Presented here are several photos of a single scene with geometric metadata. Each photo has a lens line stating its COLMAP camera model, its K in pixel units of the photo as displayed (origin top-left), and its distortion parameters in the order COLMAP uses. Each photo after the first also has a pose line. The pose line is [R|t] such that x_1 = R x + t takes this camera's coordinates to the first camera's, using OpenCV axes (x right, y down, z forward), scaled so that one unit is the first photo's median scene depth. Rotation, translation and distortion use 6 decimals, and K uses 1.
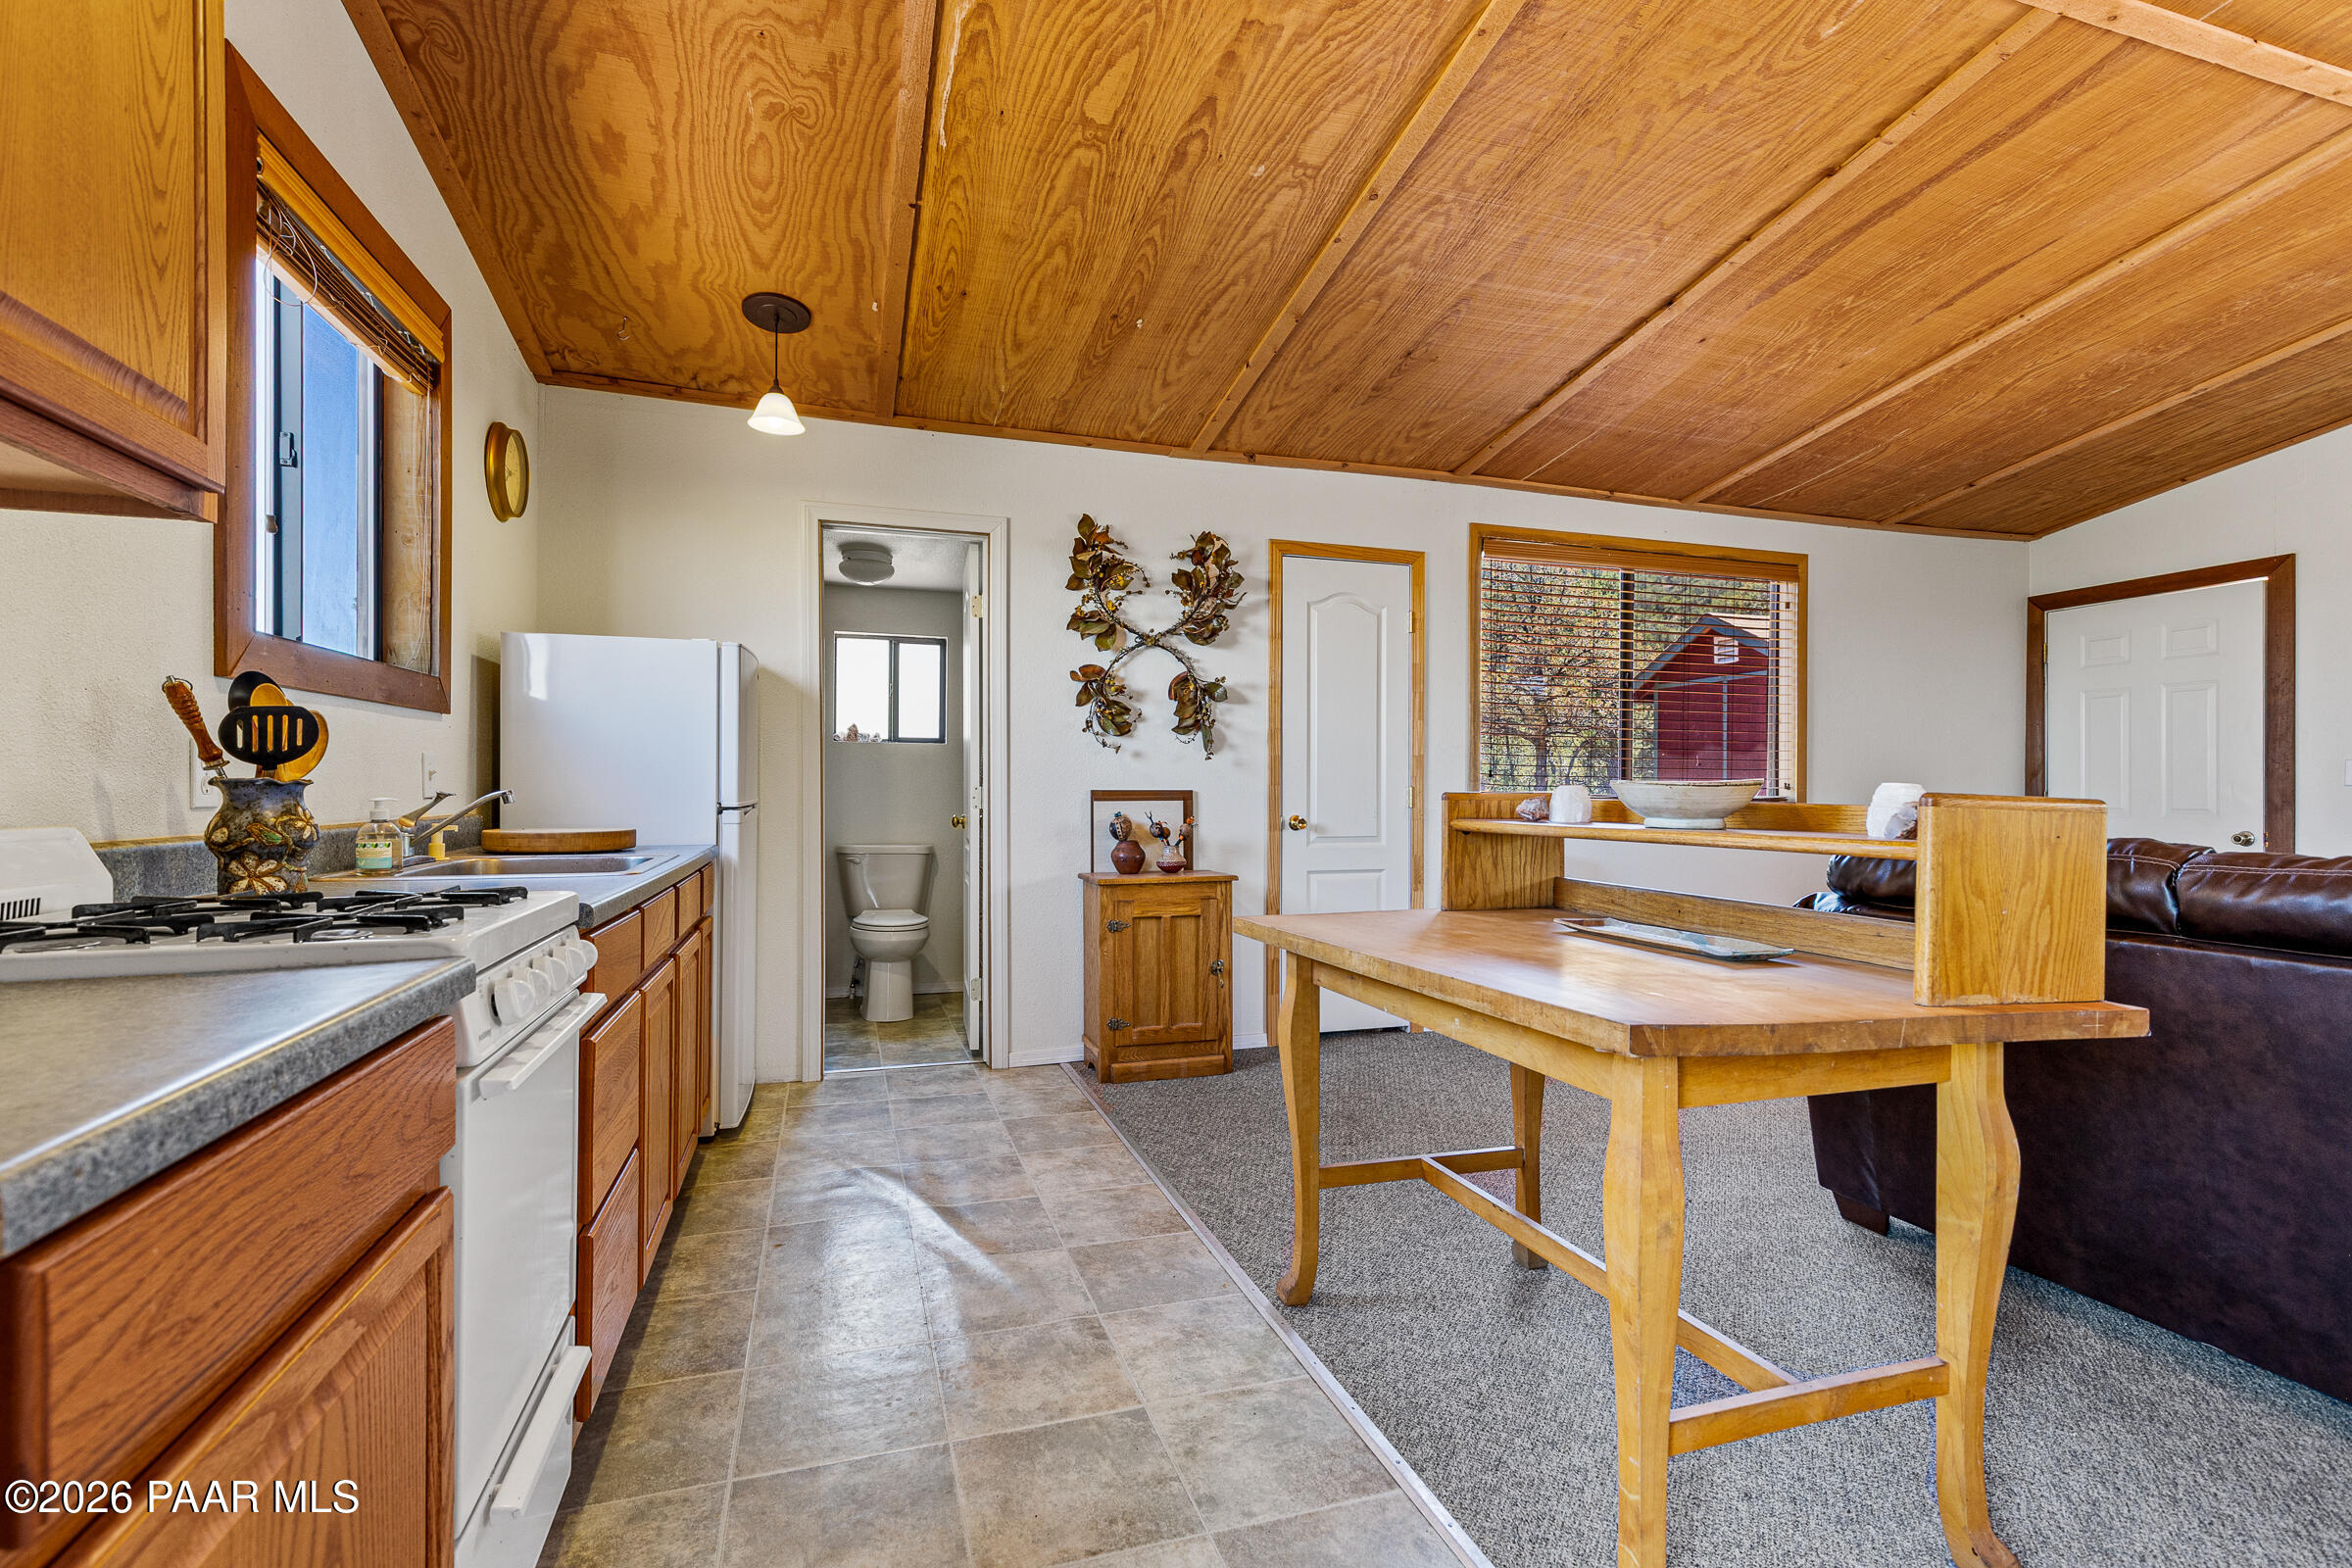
lens RADIAL K [[1056.9, 0, 1167.0], [0, 1056.9, 793.8], [0, 0, 1]] dist [-0.000111, -0.000283]
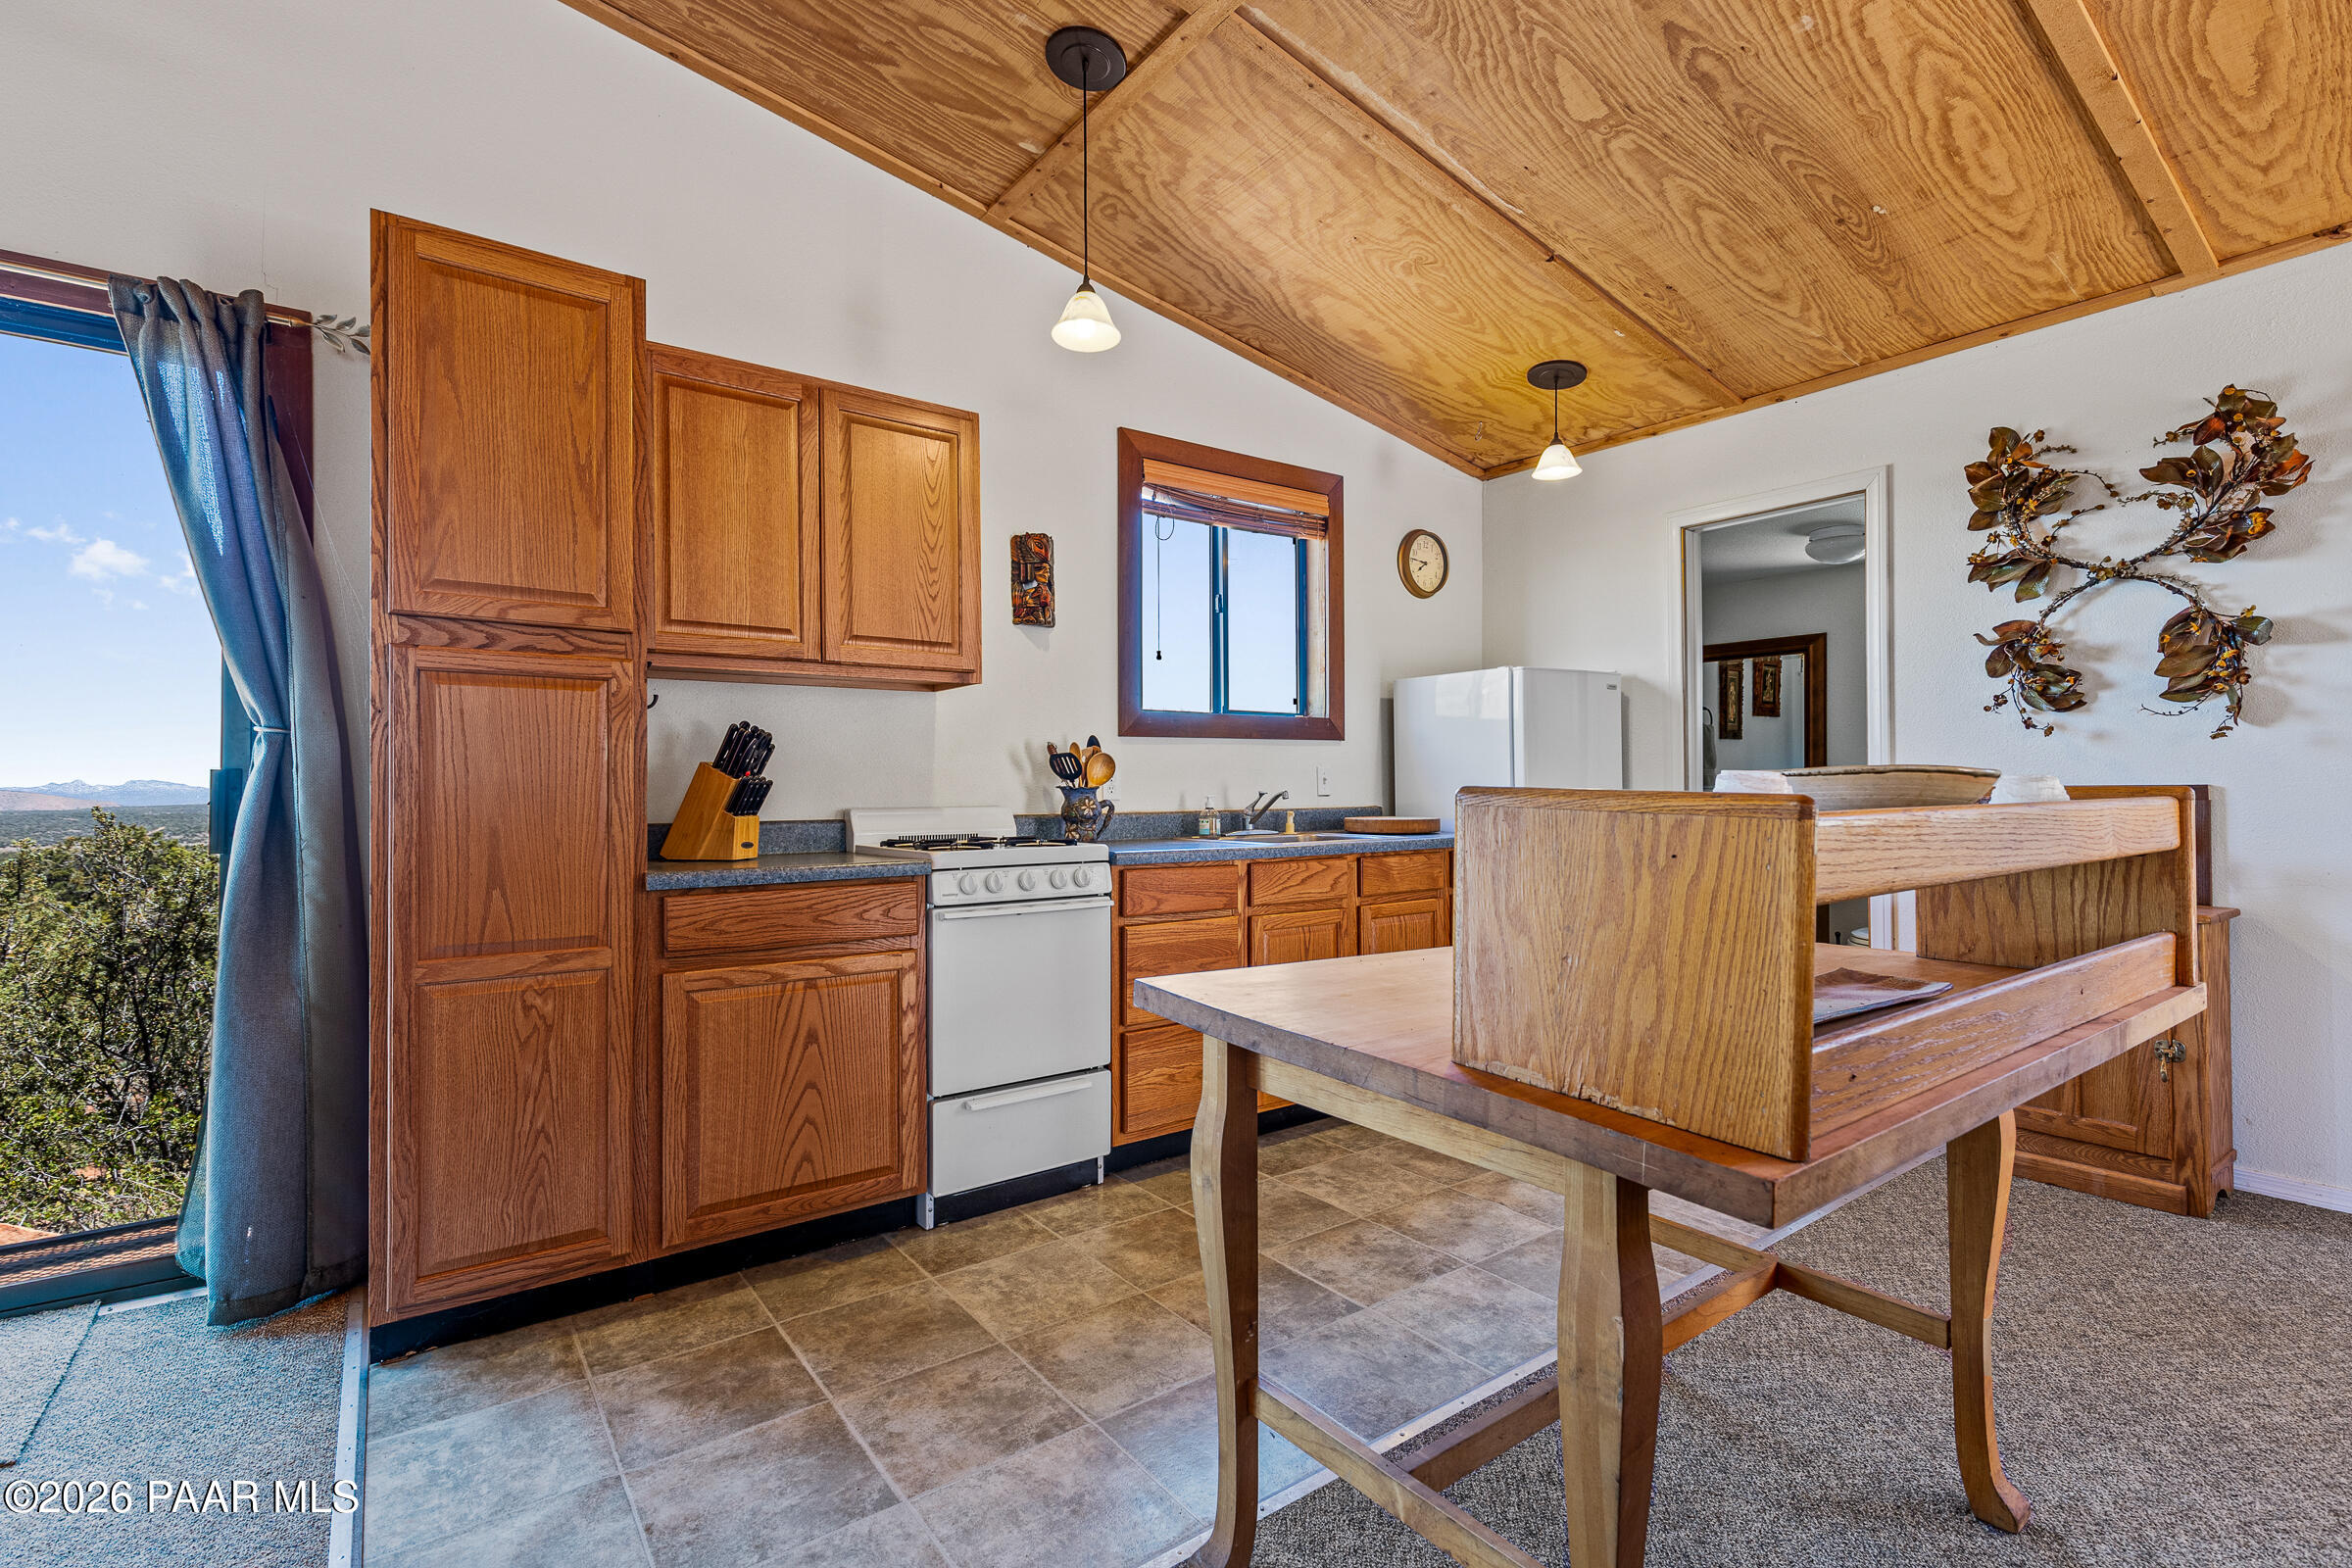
lens RADIAL K [[1062.5, 0, 1177.7], [0, 1062.5, 788.1], [0, 0, 1]] dist [0.002784, -0.000109]
pose [[0.321374, -0.007898, -0.946919, 0.451603], [0.002741, 0.999969, -0.007410, 0.002017], [0.946948, -0.000214, 0.321386, 0.180615]]
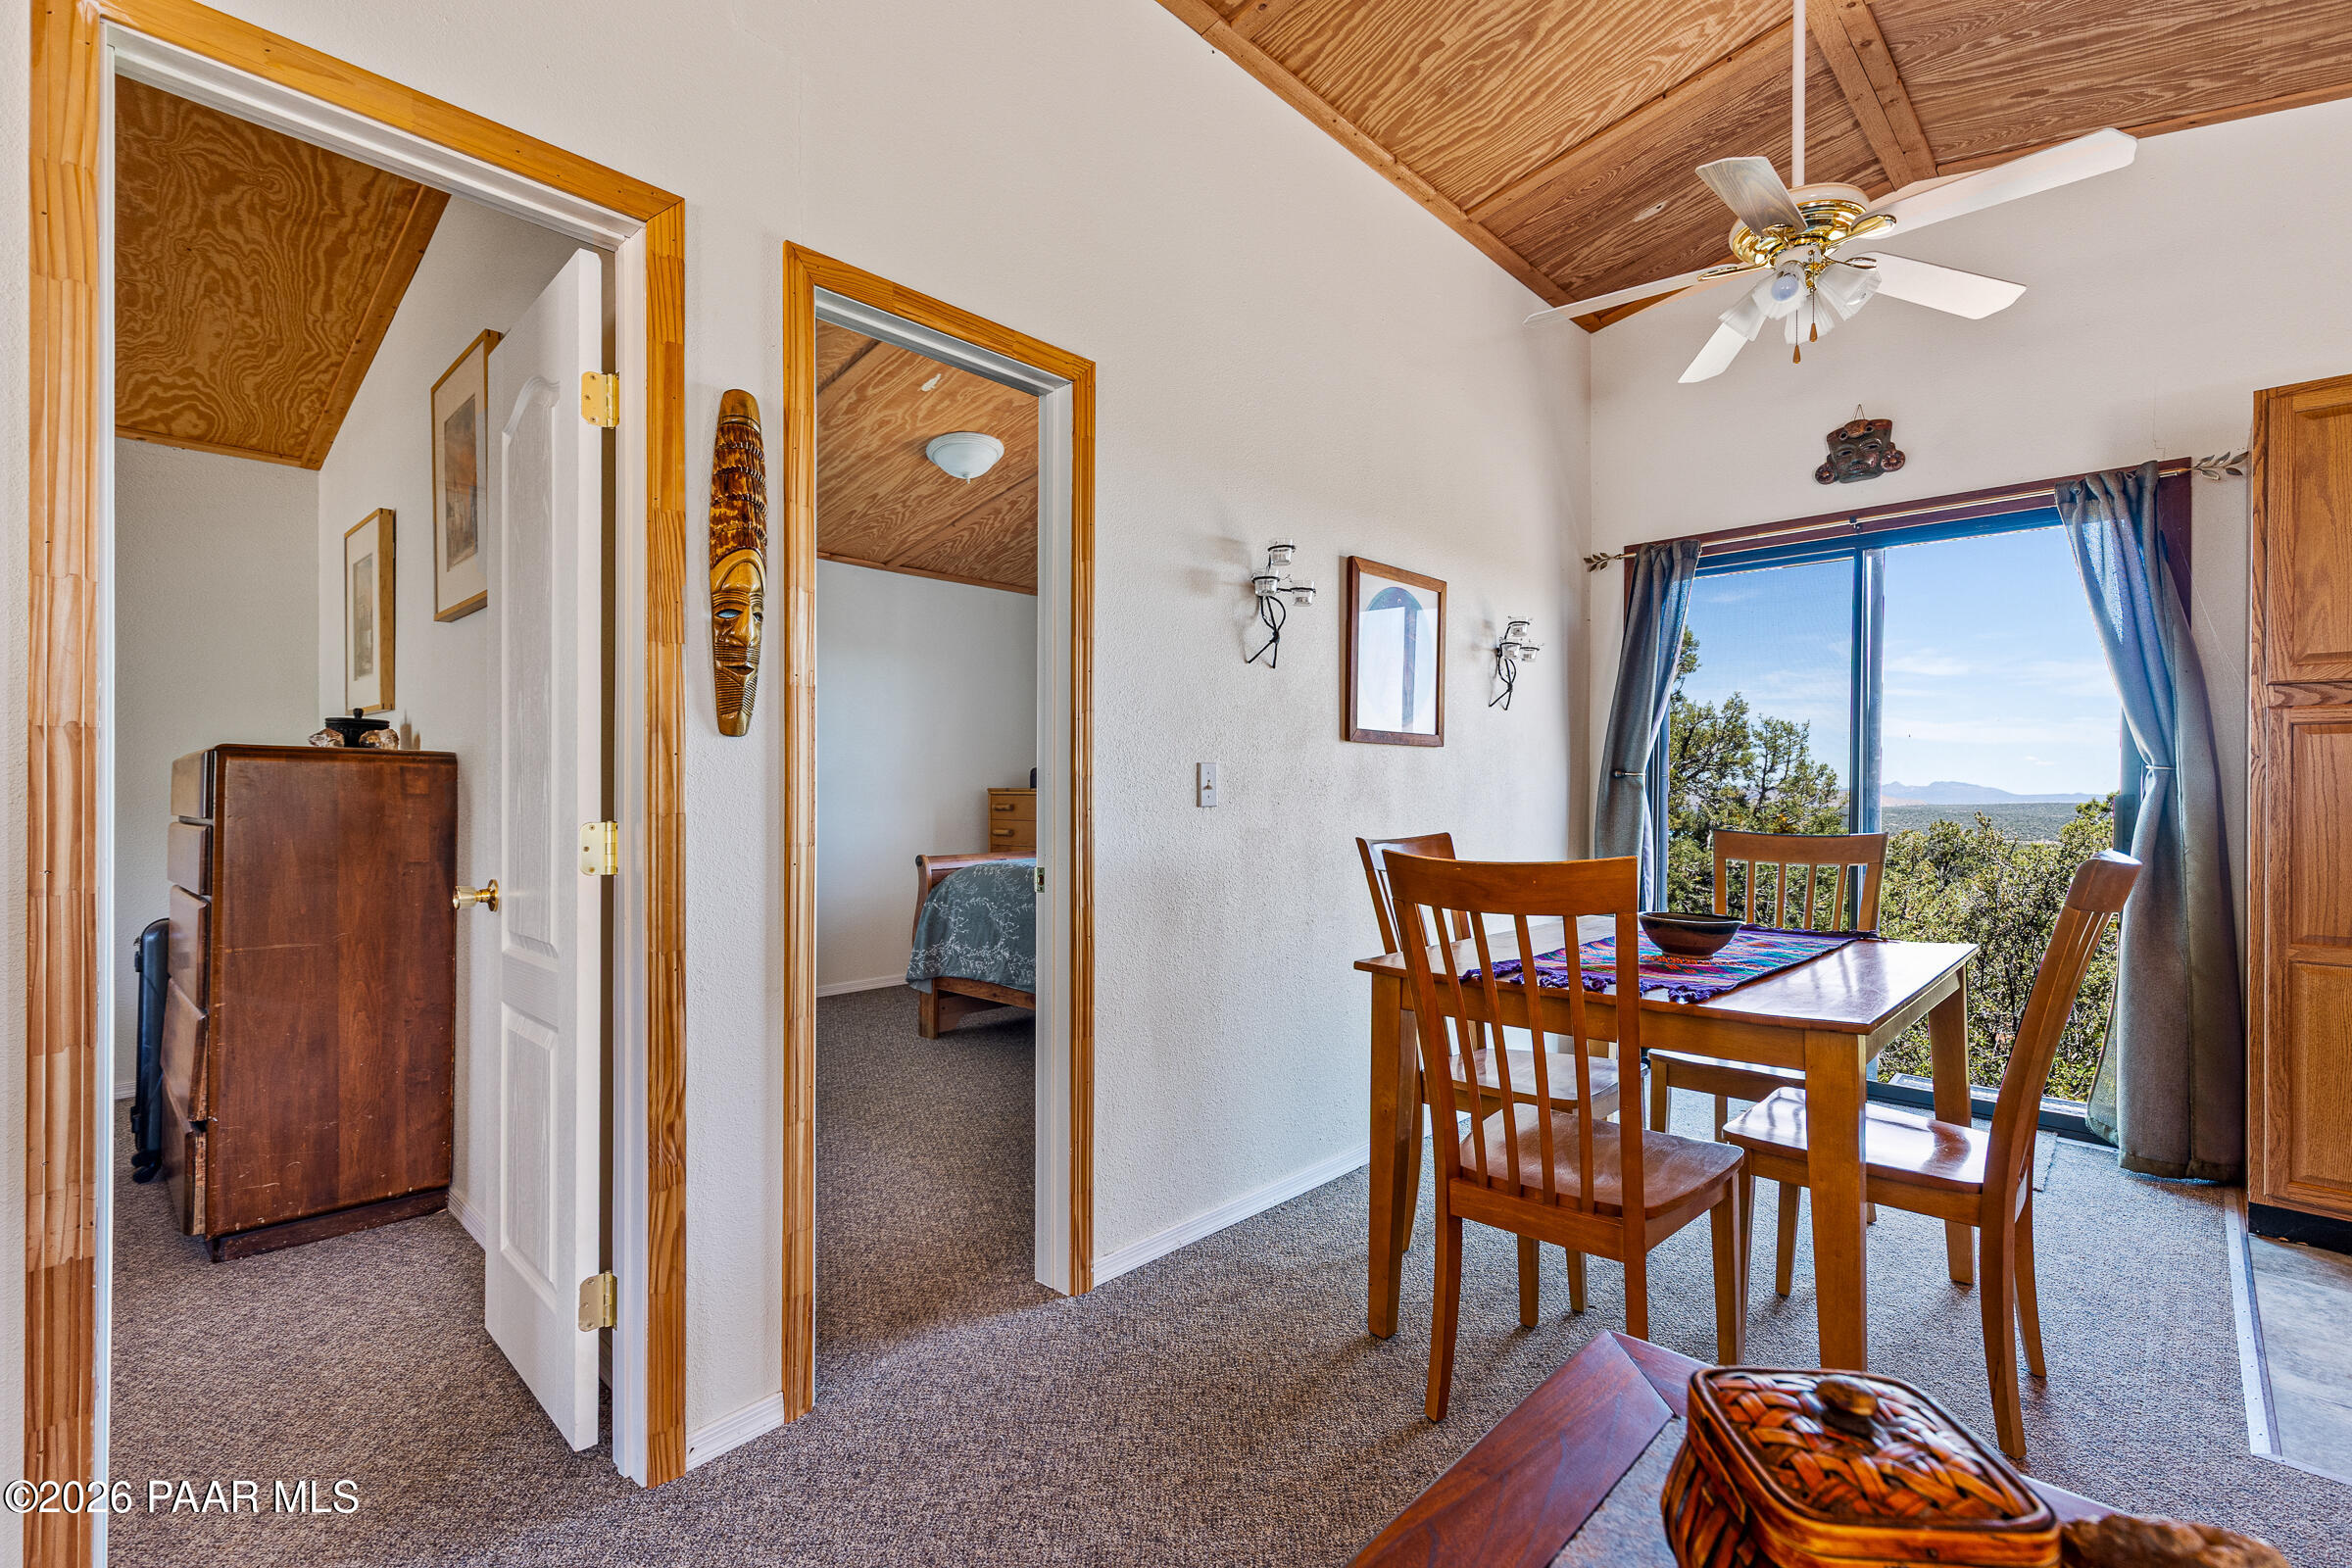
lens RADIAL K [[1068.3, 0, 1173.4], [0, 1068.3, 791.3], [0, 0, 1]] dist [0.008127, 0.000057]
pose [[-0.875963, -0.008582, -0.482302, 0.774530], [-0.009448, 0.999955, -0.000634, -0.008710], [0.482286, 0.004001, -0.876005, 0.250716]]
